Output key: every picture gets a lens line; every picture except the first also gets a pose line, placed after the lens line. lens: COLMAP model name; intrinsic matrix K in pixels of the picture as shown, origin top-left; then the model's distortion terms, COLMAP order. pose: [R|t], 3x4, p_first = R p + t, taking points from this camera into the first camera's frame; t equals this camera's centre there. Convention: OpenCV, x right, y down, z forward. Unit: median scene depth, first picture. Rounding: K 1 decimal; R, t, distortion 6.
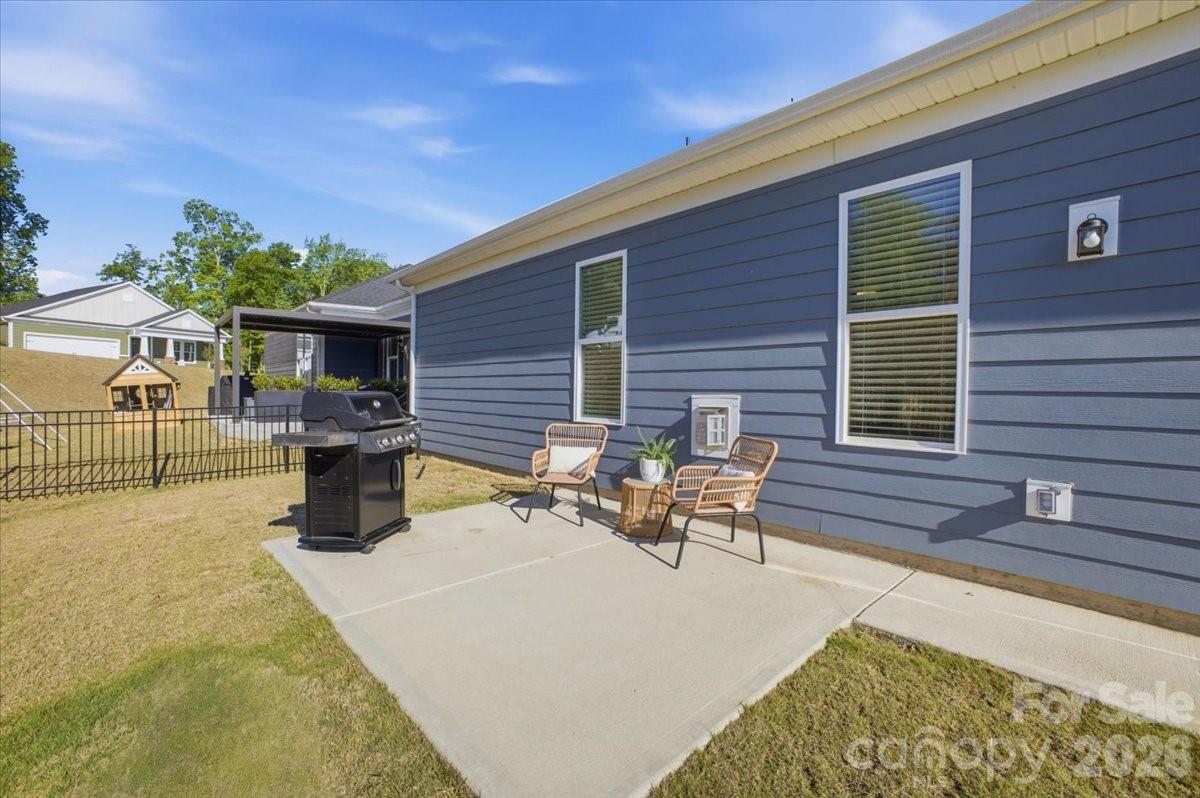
lens RADIAL K [[503.2, 0, 600.0], [0, 503.2, 399.0], [0, 0, 1]] dist [-0.089786, 0.050869]
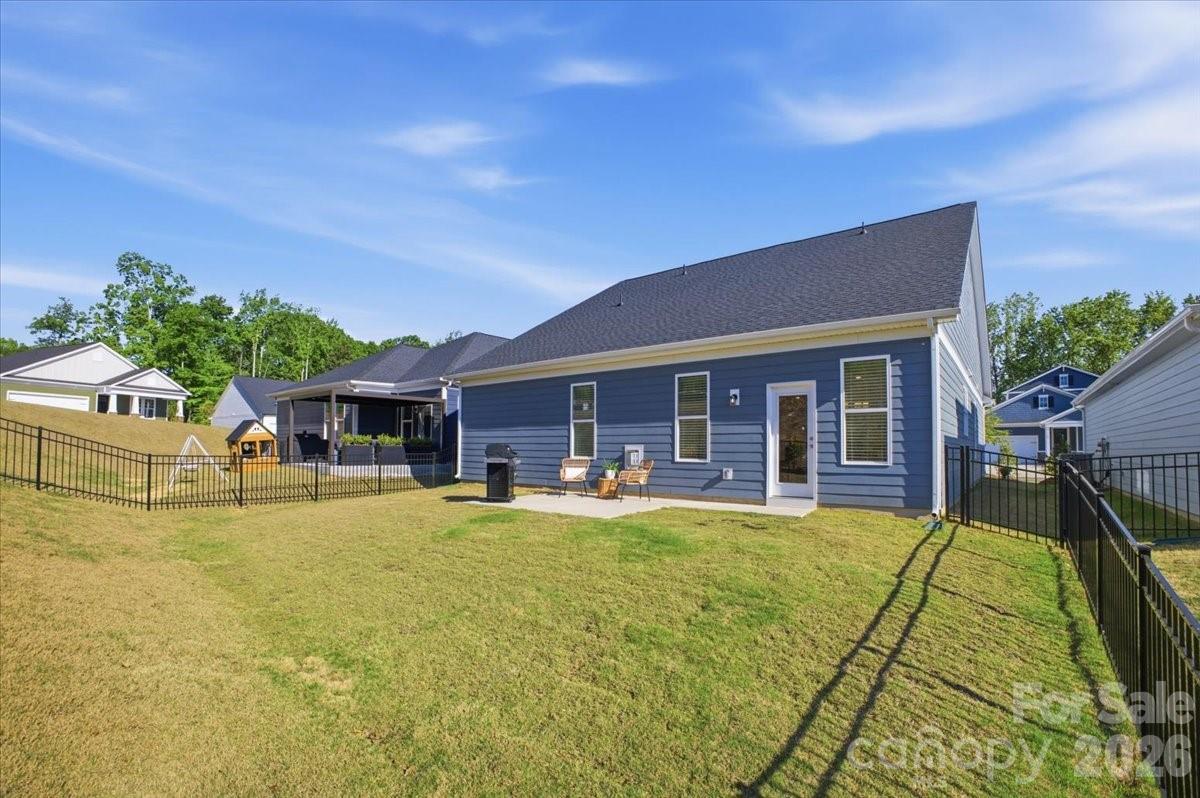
lens RADIAL K [[503.2, 0, 600.0], [0, 503.2, 399.0], [0, 0, 1]] dist [-0.089786, 0.050869]
pose [[0.990964, 0.009394, 0.133795, -0.033951], [0.005734, 0.993665, -0.112232, 0.005368], [-0.134002, 0.111985, 0.984633, -0.181001]]
